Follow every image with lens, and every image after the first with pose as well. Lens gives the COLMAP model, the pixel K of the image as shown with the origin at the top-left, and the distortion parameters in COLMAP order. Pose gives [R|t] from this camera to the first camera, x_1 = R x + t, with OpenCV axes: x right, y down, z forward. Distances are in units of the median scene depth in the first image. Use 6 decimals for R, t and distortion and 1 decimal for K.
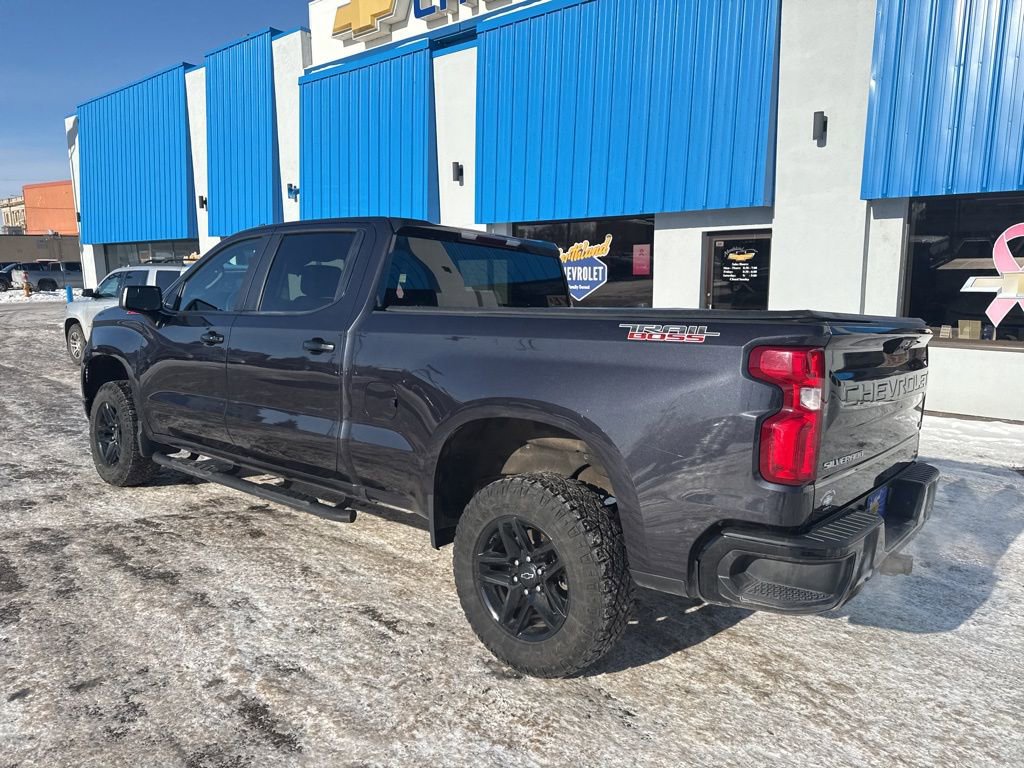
lens RADIAL K [[716.1, 0, 516.1], [0, 716.1, 370.5], [0, 0, 1]] dist [0.017743, -0.012524]
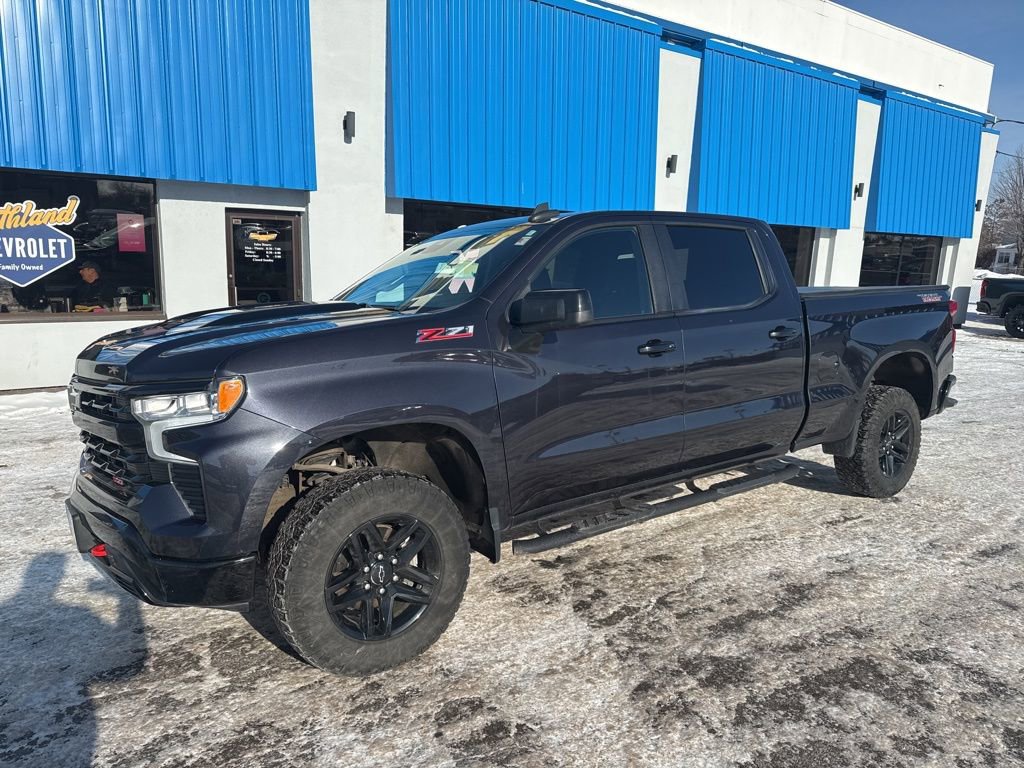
lens RADIAL K [[715.8, 0, 507.7], [0, 715.8, 374.1], [0, 0, 1]] dist [0.029132, -0.033404]
pose [[0.247706, -0.150289, 0.957108, -1.300722], [0.106394, 0.986140, 0.127313, -0.141538], [-0.962976, 0.070294, 0.260262, 0.986180]]
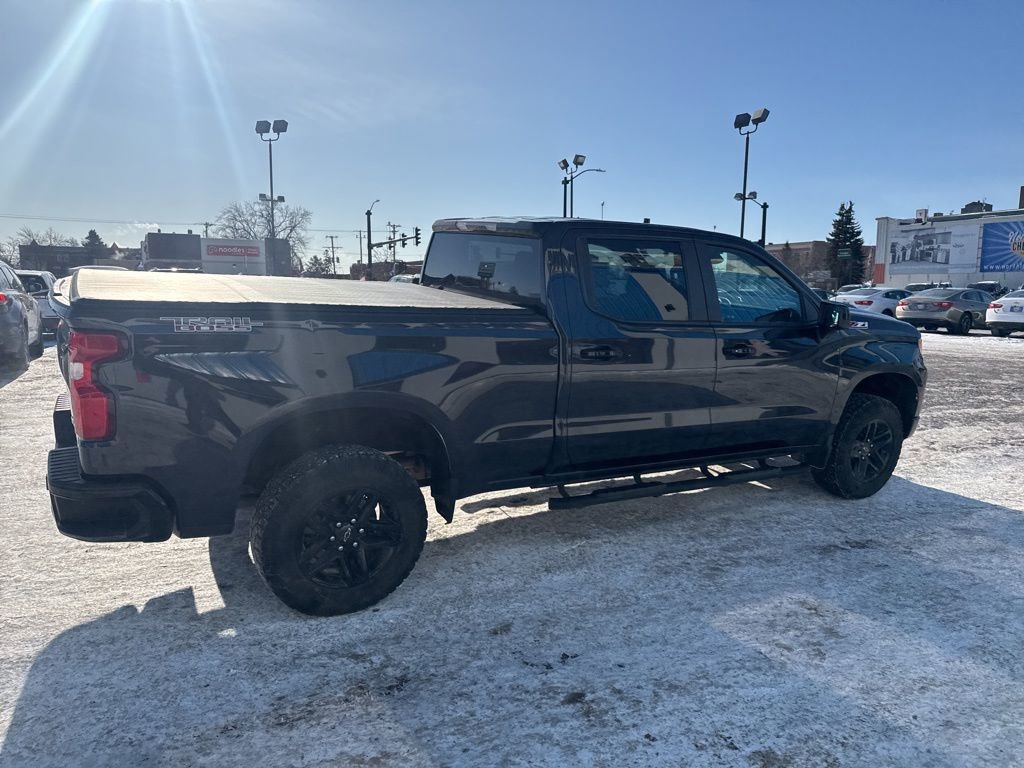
lens RADIAL K [[704.2, 0, 517.5], [0, 704.2, 391.6], [0, 0, 1]] dist [0.060830, -0.071064]
pose [[-0.338301, 0.135807, -0.931187, 0.942076], [-0.142828, 0.970658, 0.193453, -0.156821], [0.930136, 0.198445, -0.308977, 1.420127]]
